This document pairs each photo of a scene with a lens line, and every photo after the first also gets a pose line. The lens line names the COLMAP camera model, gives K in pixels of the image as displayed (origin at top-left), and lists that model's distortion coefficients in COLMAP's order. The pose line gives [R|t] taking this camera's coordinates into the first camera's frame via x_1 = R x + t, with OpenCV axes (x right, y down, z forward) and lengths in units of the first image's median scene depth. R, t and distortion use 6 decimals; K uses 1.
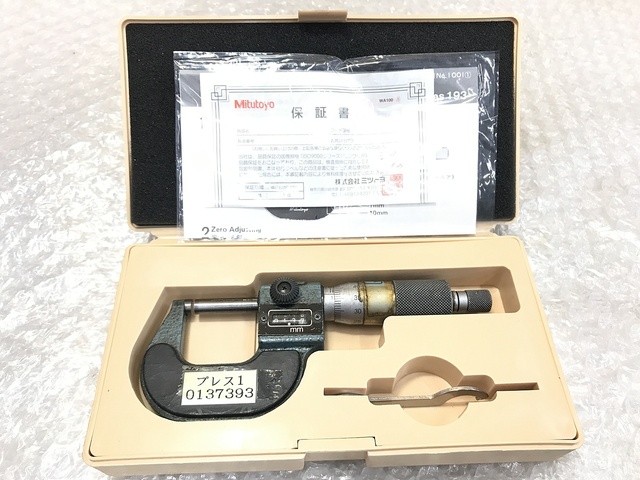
lens RADIAL K [[526.5, 0, 320.0], [0, 526.5, 240.0], [0, 0, 1]] dist [0.035205, -0.160266]
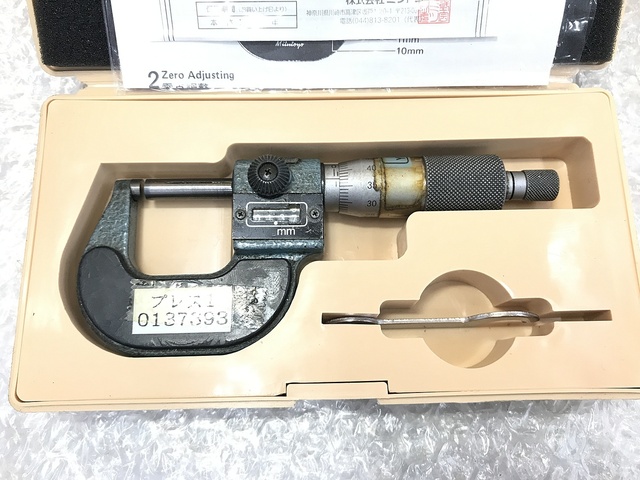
lens RADIAL K [[526.5, 0, 320.0], [0, 526.5, 240.0], [0, 0, 1]] dist [0.035205, -0.160266]
pose [[0.999805, 0.016622, -0.010625, 0.009804], [-0.011446, 0.927410, 0.373871, -0.086400], [0.016068, -0.373677, 0.927420, 0.321738]]
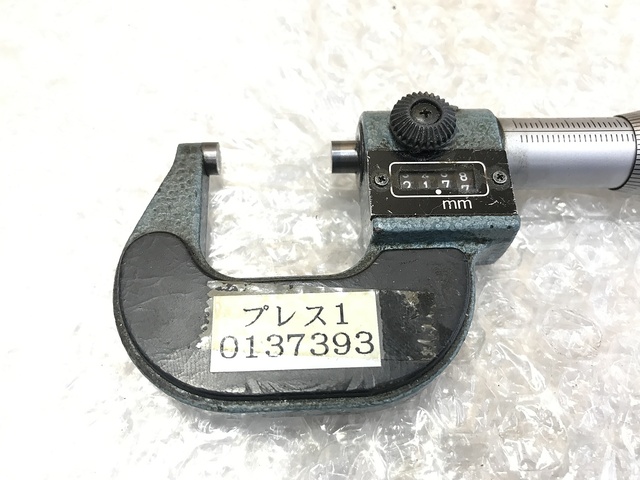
lens RADIAL K [[526.5, 0, 320.0], [0, 526.5, 240.0], [0, 0, 1]] dist [0.035205, -0.160266]
pose [[0.999929, 0.006308, 0.010103, -0.161486], [-0.008067, 0.982730, 0.184867, 0.115221], [-0.008762, -0.184935, 0.982712, 0.539109]]
